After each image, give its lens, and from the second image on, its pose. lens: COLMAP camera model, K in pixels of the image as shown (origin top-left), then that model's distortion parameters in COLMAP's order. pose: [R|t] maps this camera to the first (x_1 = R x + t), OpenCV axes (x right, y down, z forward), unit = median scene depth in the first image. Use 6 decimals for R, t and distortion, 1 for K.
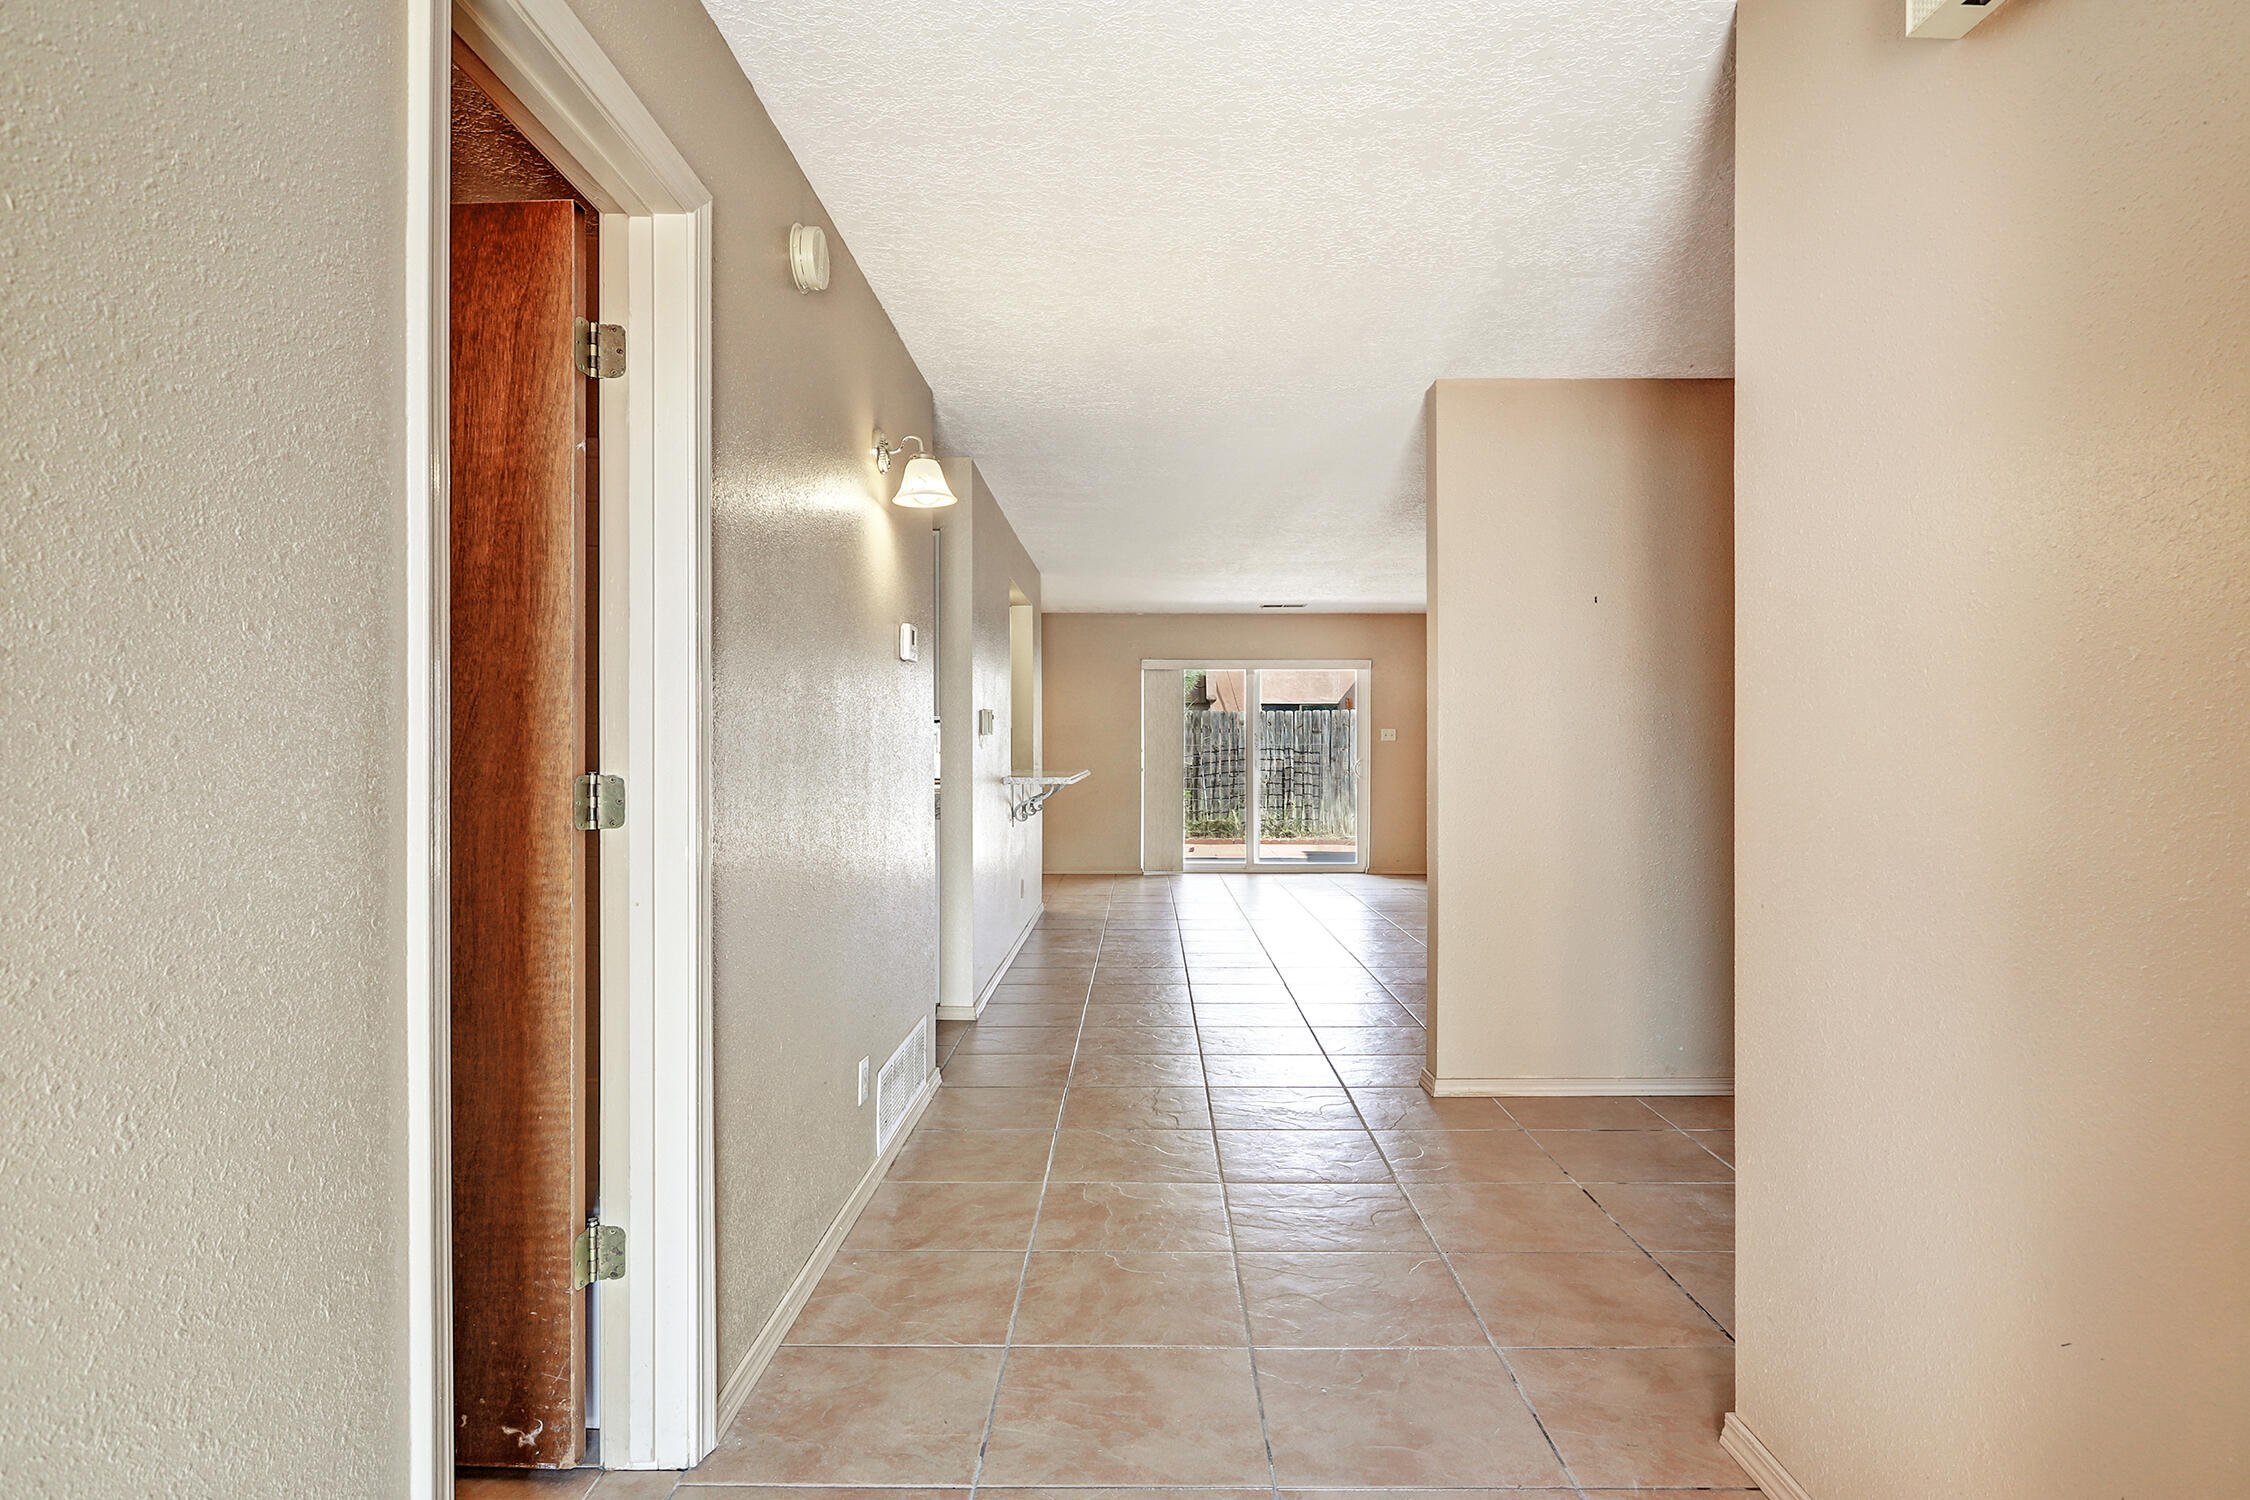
lens RADIAL K [[1061.9, 0, 1142.5], [0, 1061.9, 753.8], [0, 0, 1]] dist [-0.003146, 0.001053]
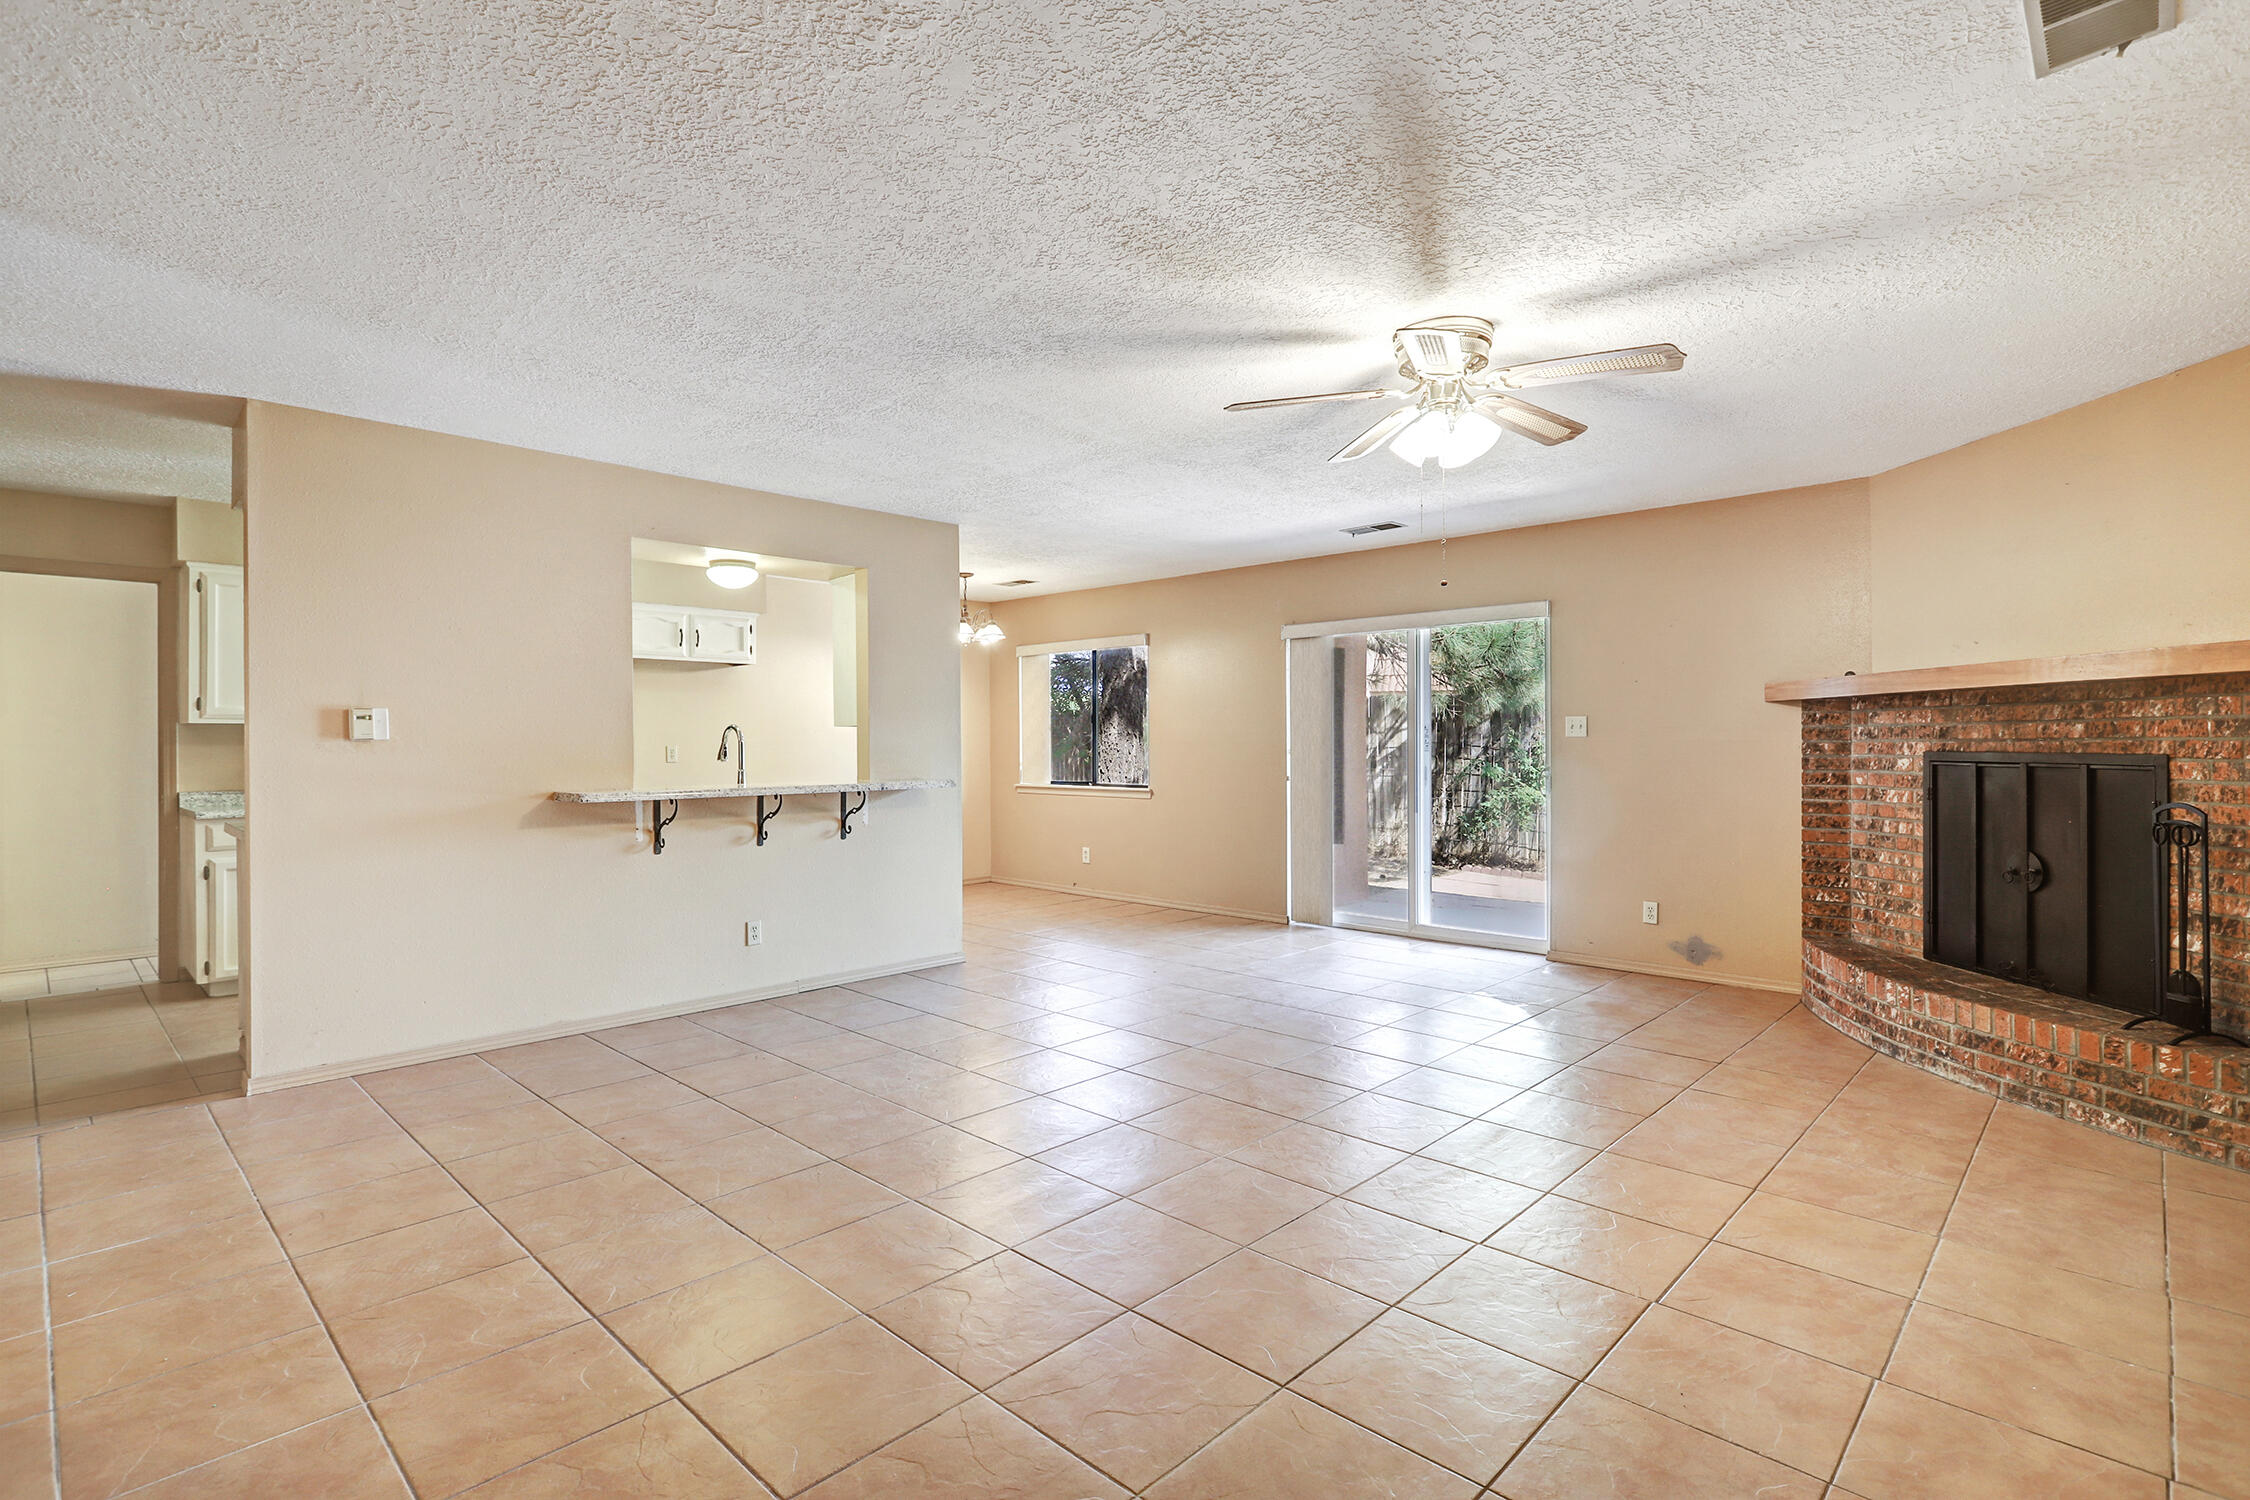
lens RADIAL K [[1061.9, 0, 1157.6], [0, 1061.9, 747.1], [0, 0, 1]] dist [-0.003146, 0.001053]
pose [[0.753813, 0.024321, -0.656639, 0.286021], [-0.012471, 0.999664, 0.022709, -0.015152], [0.656971, -0.008929, 0.753863, 0.281962]]
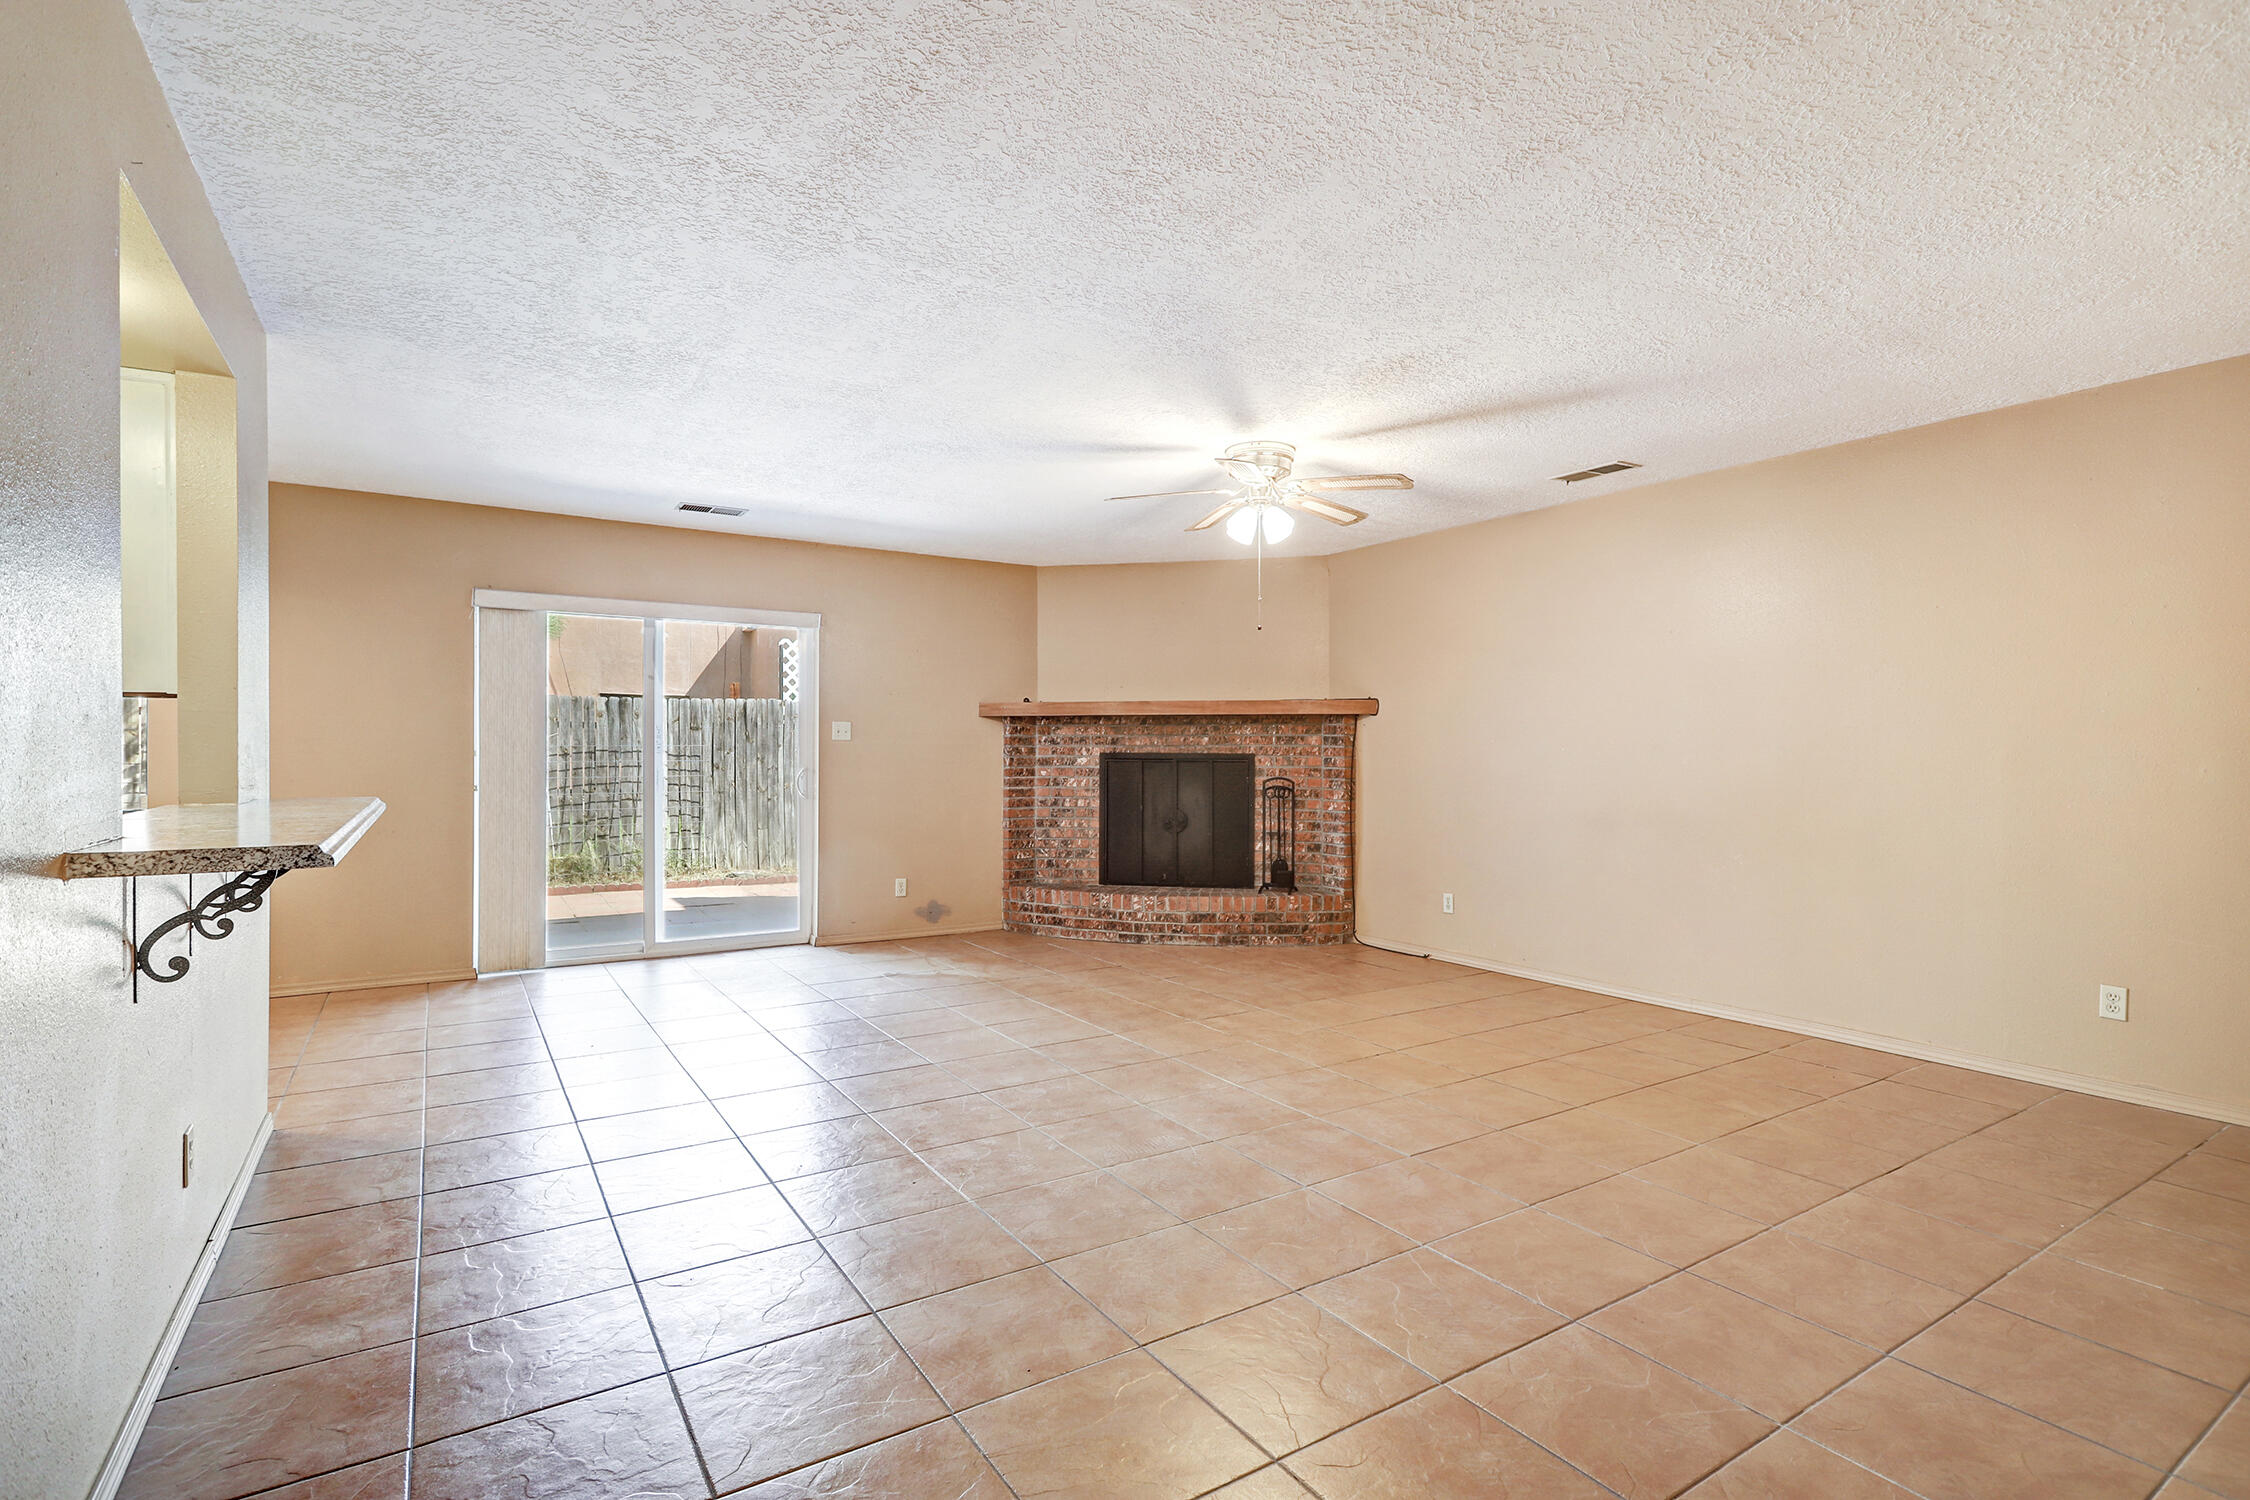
lens RADIAL K [[1061.9, 0, 1100.4], [0, 1061.9, 748.9], [0, 0, 1]] dist [-0.003146, 0.001053]
pose [[0.826154, 0.030455, 0.562620, -0.028782], [-0.025296, 0.999536, -0.016961, -0.002976], [-0.562876, -0.000220, 0.826542, 0.257342]]
